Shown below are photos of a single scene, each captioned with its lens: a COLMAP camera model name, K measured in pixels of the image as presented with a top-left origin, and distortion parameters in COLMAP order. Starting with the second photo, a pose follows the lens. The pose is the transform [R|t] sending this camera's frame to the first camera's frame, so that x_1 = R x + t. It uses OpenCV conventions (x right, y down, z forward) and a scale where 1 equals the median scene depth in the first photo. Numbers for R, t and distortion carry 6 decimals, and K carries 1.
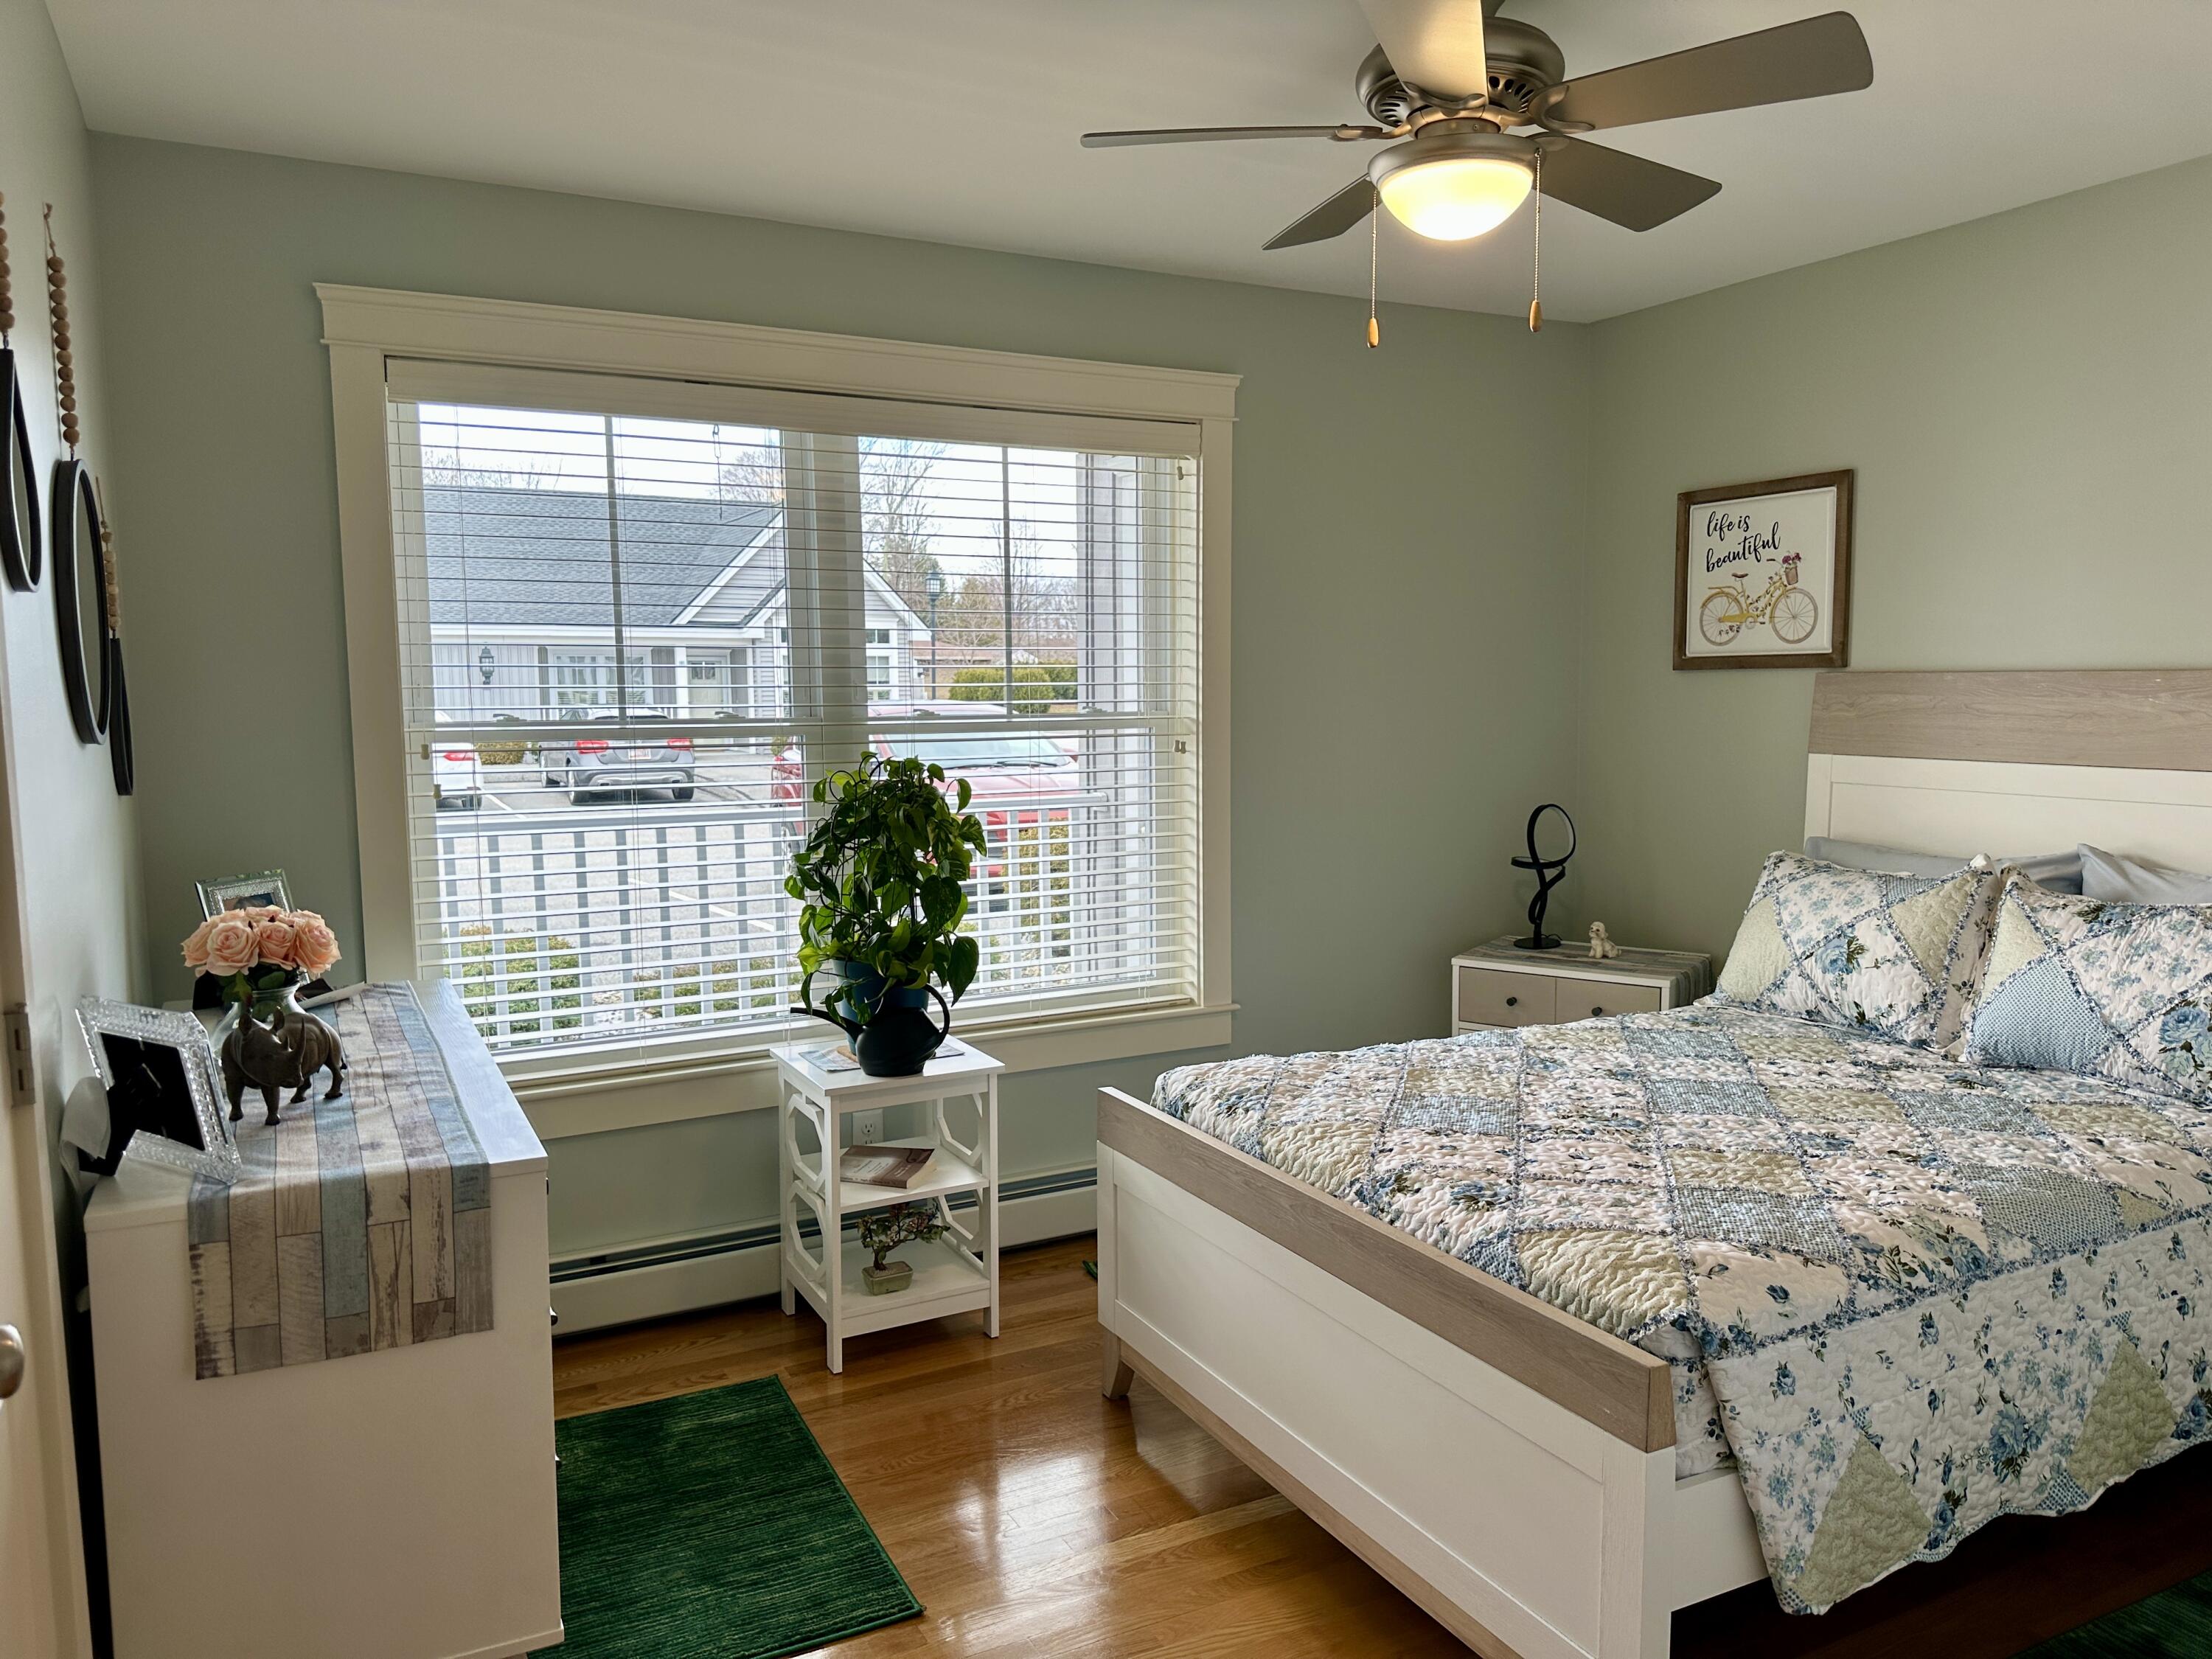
lens RADIAL K [[1566.0, 0, 1088.9], [0, 1566.0, 829.2], [0, 0, 1]] dist [0.080789, -0.099776]
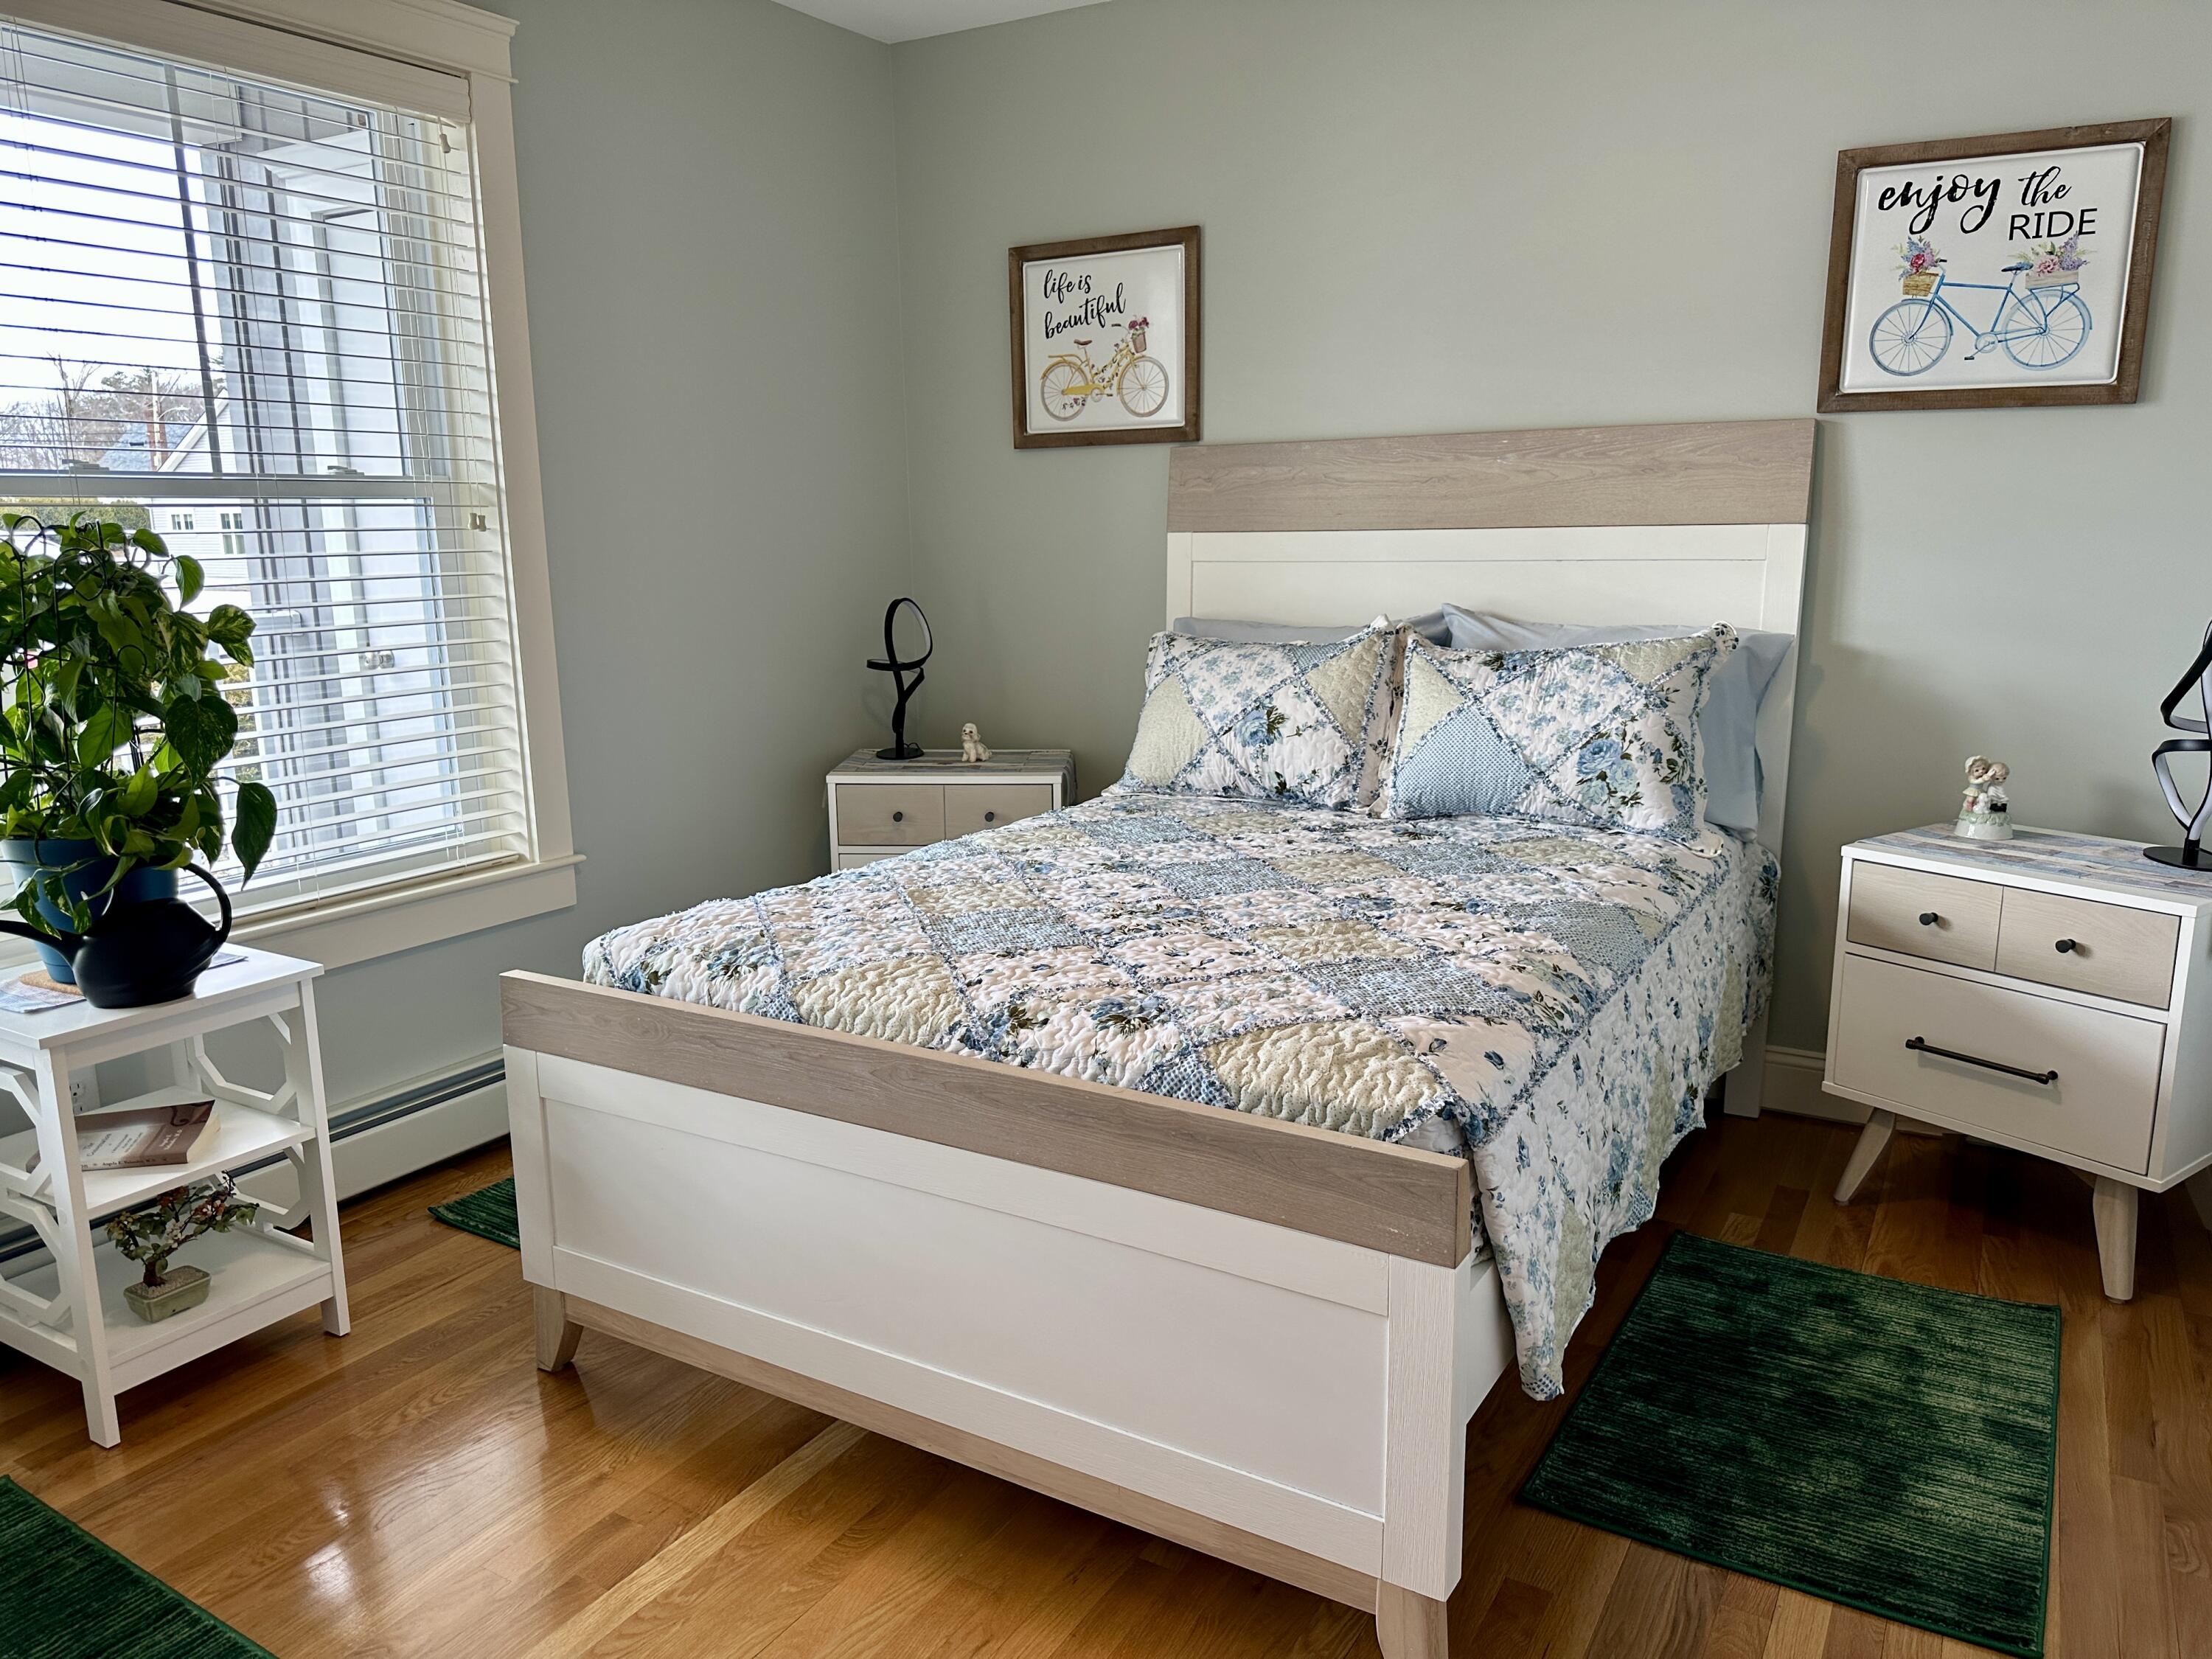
lens RADIAL K [[1566.0, 0, 1071.6], [0, 1566.0, 848.2], [0, 0, 1]] dist [0.080789, -0.099776]
pose [[0.850267, -0.105359, 0.515699, -0.134750], [0.053316, 0.991962, 0.114755, 0.036514], [-0.523644, -0.070077, 0.849050, 0.233884]]
